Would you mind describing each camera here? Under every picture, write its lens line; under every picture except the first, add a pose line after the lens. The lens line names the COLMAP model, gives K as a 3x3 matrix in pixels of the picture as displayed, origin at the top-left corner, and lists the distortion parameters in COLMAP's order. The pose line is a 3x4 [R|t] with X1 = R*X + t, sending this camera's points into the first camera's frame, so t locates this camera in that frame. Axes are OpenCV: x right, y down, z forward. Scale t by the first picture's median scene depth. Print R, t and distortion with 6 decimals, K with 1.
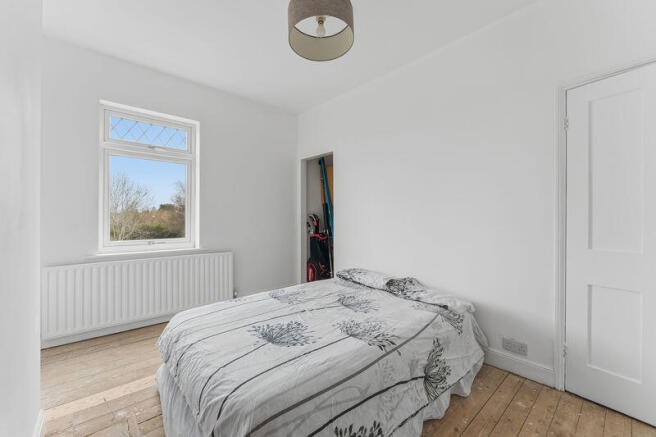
lens RADIAL K [[265.5, 0, 328.6], [0, 265.5, 219.0], [0, 0, 1]] dist [-0.000652, -0.000208]
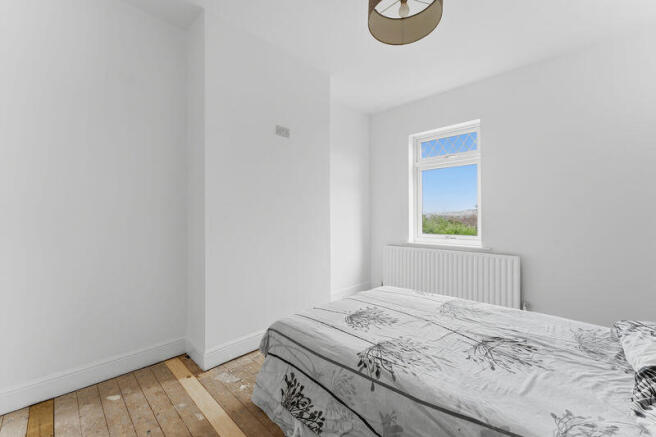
lens RADIAL K [[265.5, 0, 328.6], [0, 265.5, 219.0], [0, 0, 1]] dist [-0.000652, -0.000208]
pose [[0.076166, 0.002640, -0.997092, 0.742591], [-0.000840, 0.999996, 0.002583, 0.003791], [0.997095, 0.000641, 0.076168, 0.580289]]
